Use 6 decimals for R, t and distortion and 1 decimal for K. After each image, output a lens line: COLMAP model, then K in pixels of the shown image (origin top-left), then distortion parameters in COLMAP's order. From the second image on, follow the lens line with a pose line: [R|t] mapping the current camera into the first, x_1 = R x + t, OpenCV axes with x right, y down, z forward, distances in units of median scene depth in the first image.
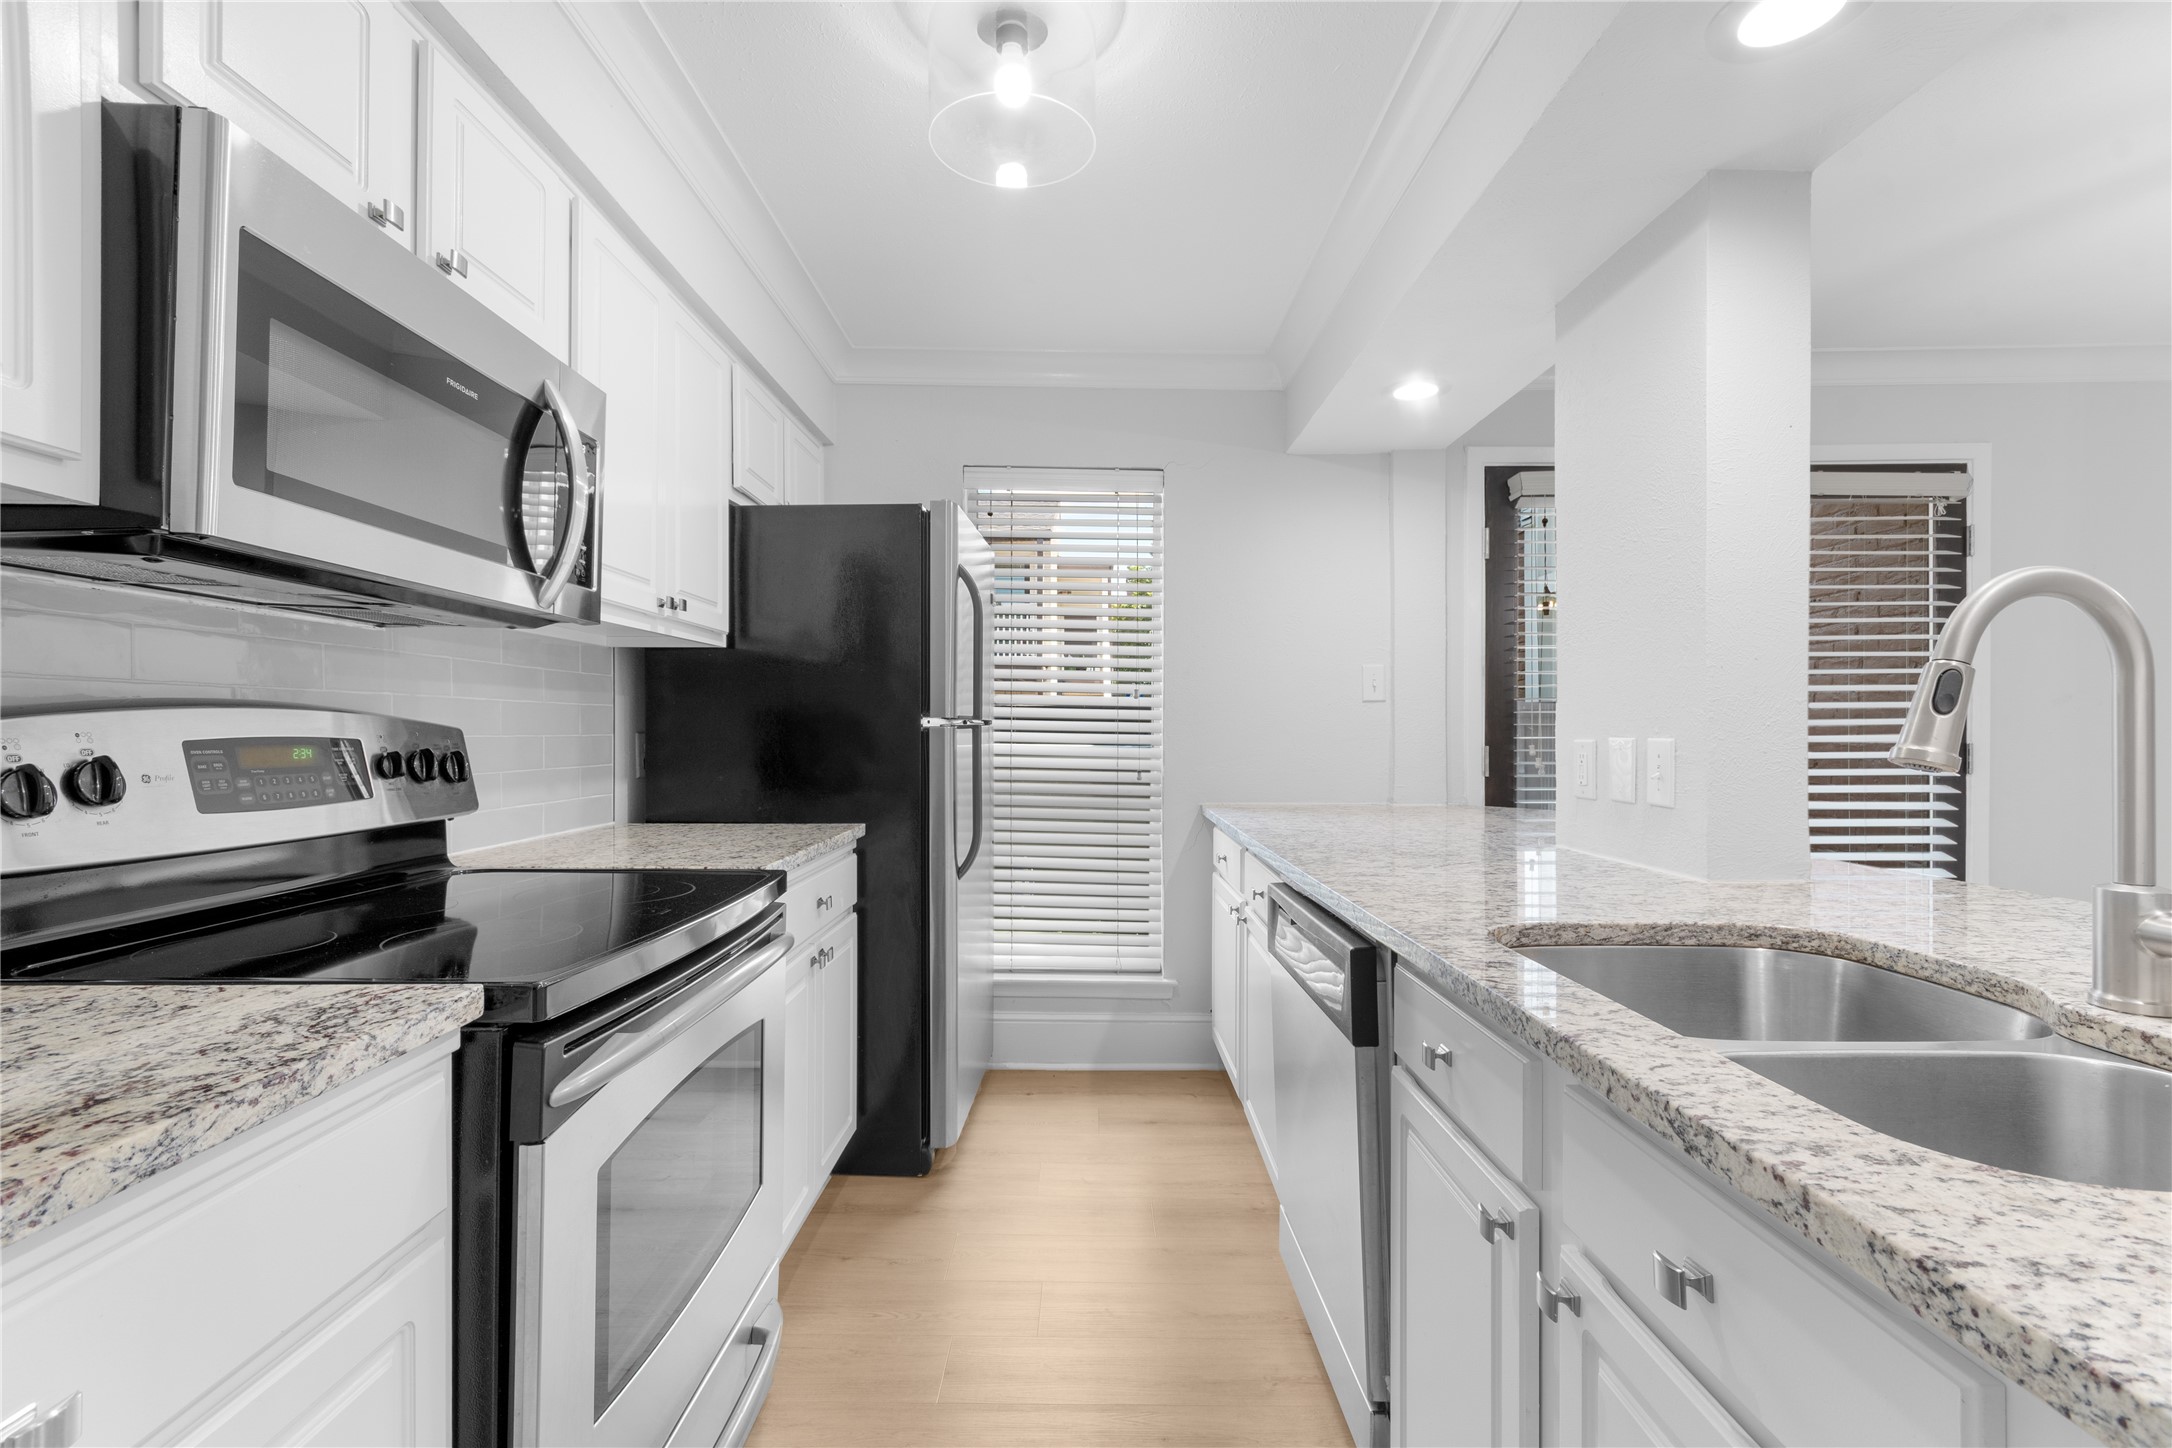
lens RADIAL K [[956.1, 0, 1094.3], [0, 956.1, 722.7], [0, 0, 1]] dist [0.002354, 0.000907]
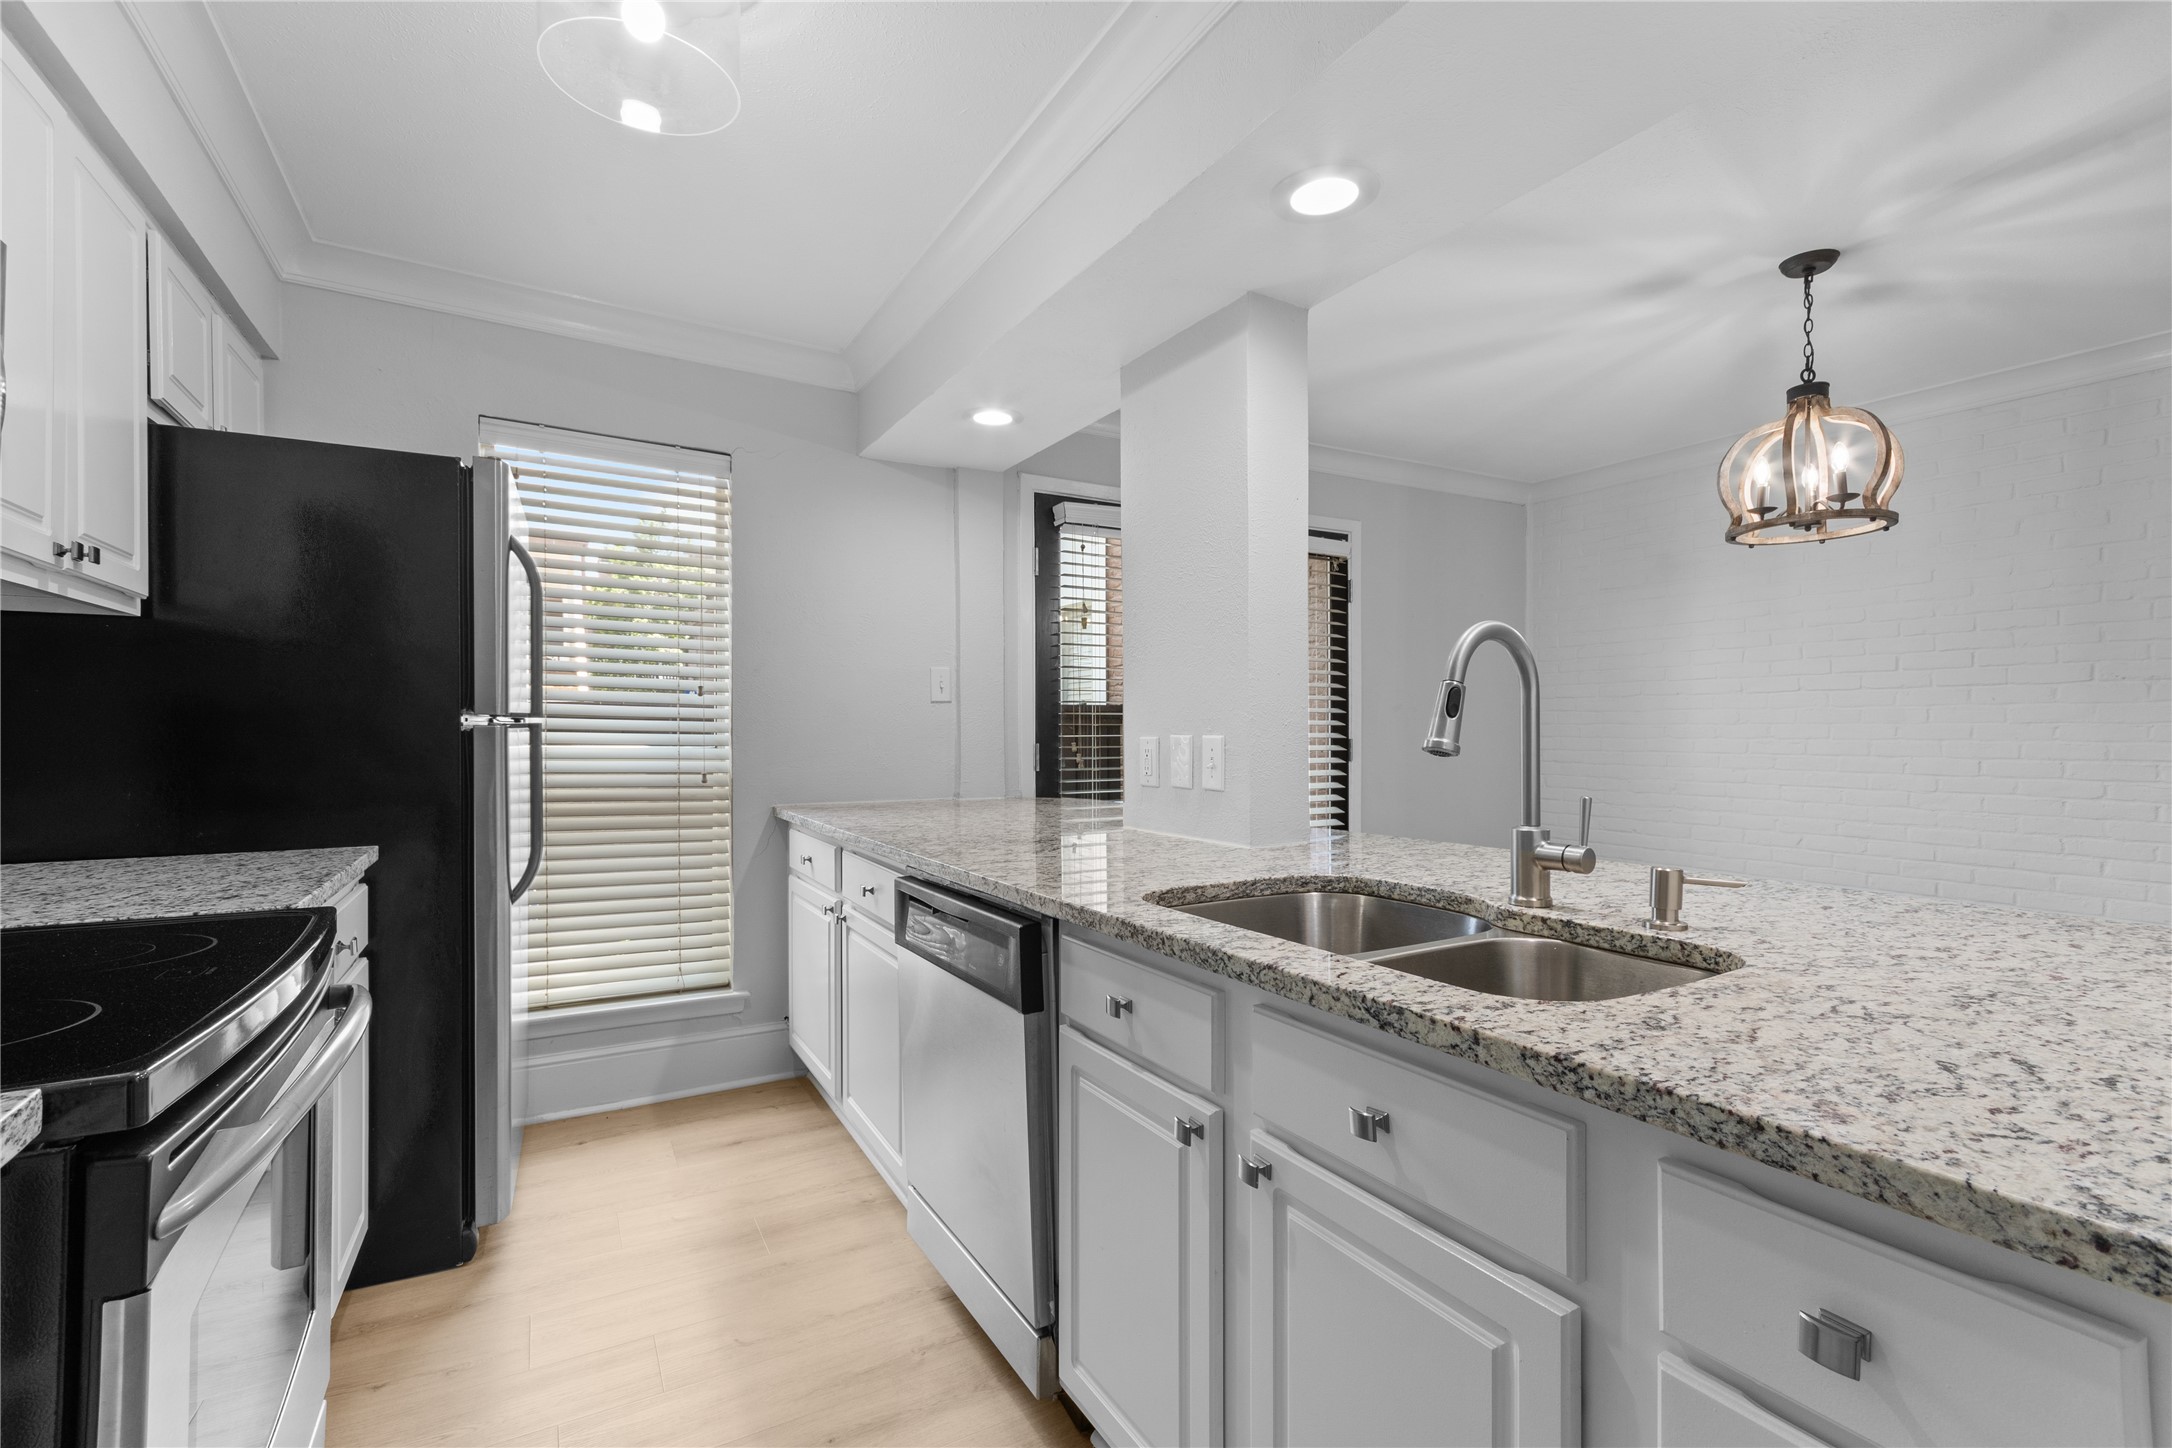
lens RADIAL K [[956.1, 0, 1094.3], [0, 956.1, 722.7], [0, 0, 1]] dist [0.002354, 0.000907]
pose [[0.864702, 0.003171, 0.502275, -0.216025], [-0.003030, 0.999995, -0.001096, 0.002130], [-0.502276, -0.000575, 0.864707, 0.000889]]
